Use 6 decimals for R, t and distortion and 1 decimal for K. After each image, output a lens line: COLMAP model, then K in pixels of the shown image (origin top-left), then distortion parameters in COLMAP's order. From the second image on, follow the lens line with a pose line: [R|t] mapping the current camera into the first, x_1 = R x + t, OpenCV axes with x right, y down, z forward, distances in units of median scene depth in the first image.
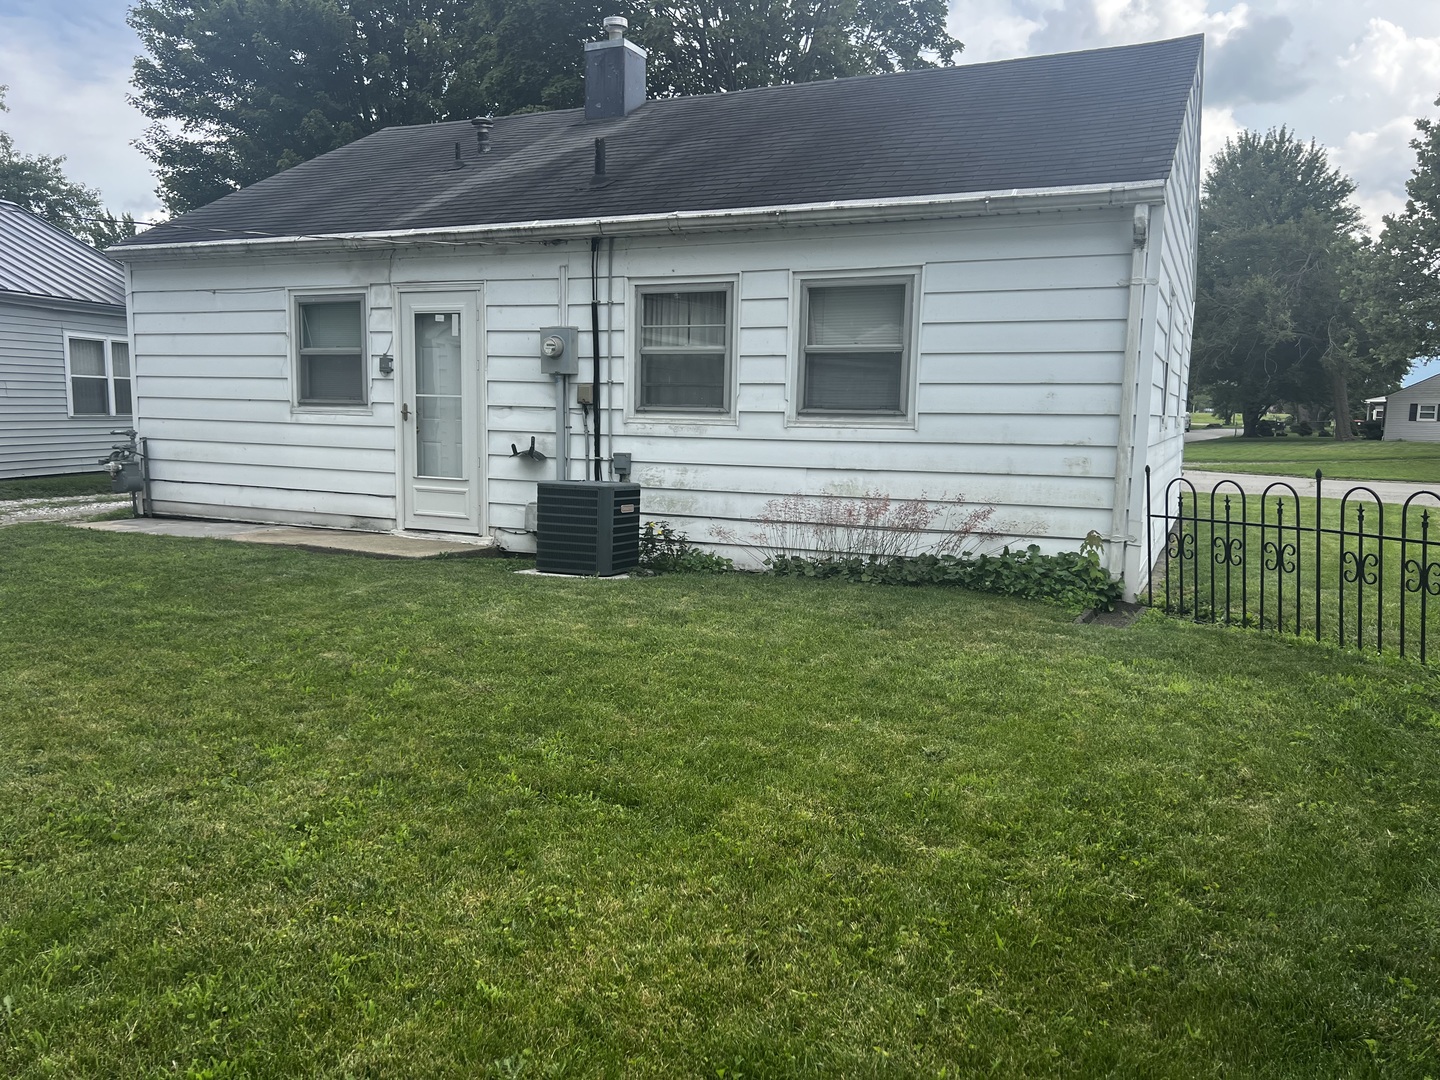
lens RADIAL K [[1076.4, 0, 725.6], [0, 1076.4, 540.7], [0, 0, 1]] dist [0.058287, -0.084609]
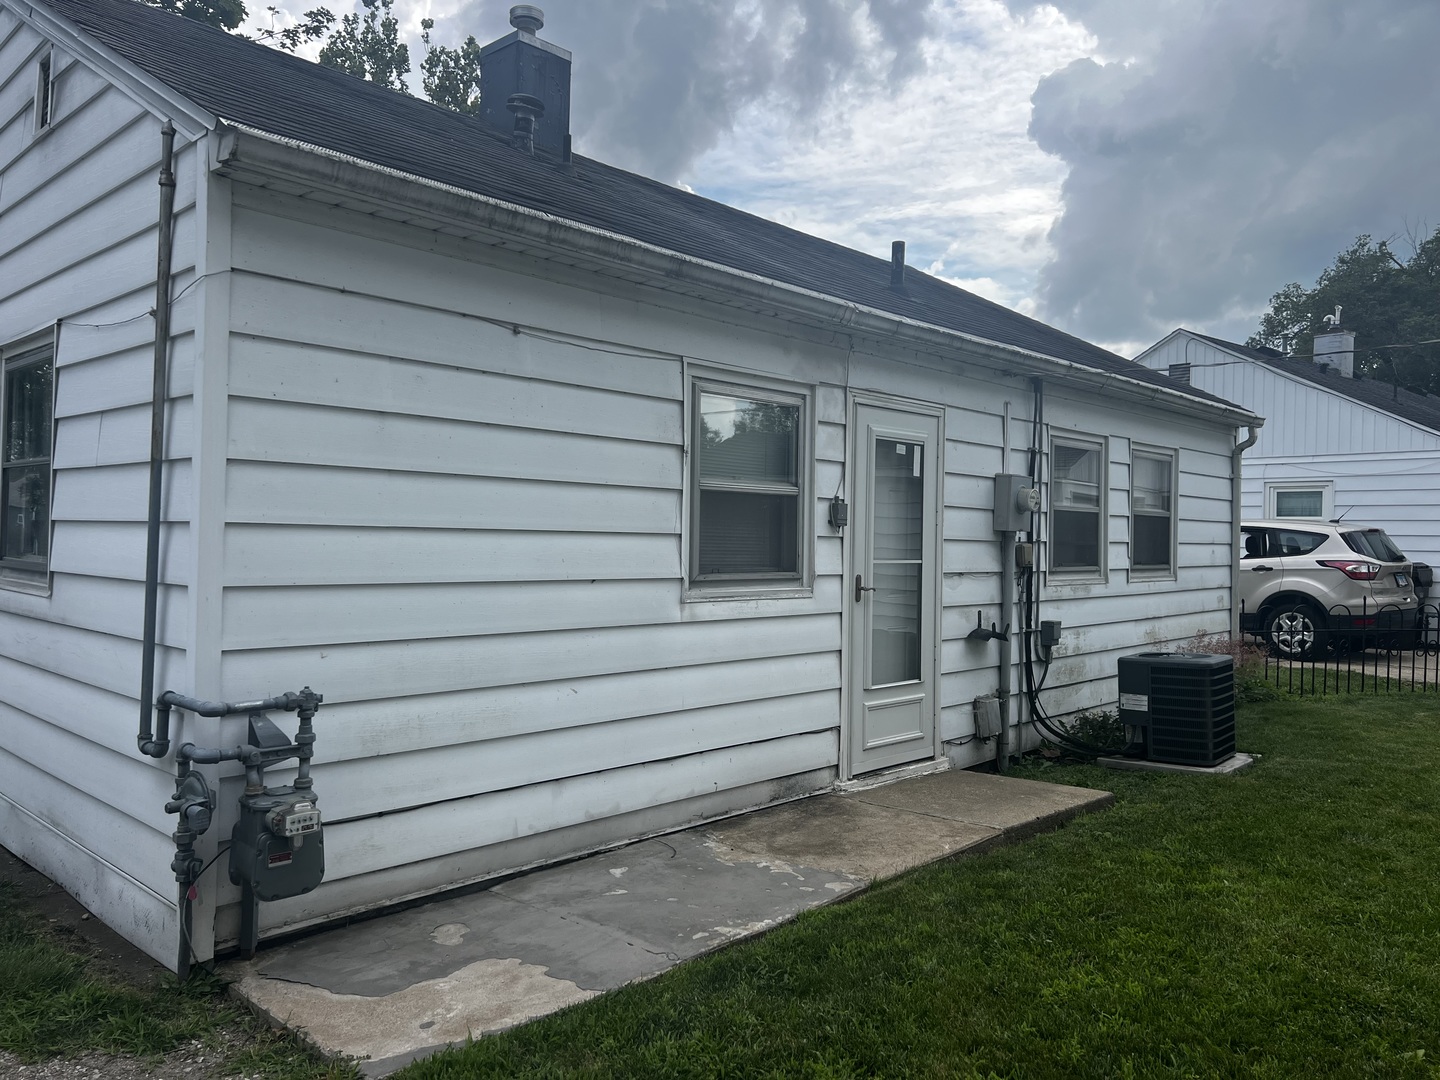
lens RADIAL K [[1076.4, 0, 725.6], [0, 1076.4, 540.7], [0, 0, 1]] dist [0.058287, -0.084609]
pose [[0.324912, -0.005666, 0.945727, -0.944953], [0.123872, 0.991622, -0.036616, -0.137120], [-0.937597, 0.129046, 0.322892, 0.892692]]
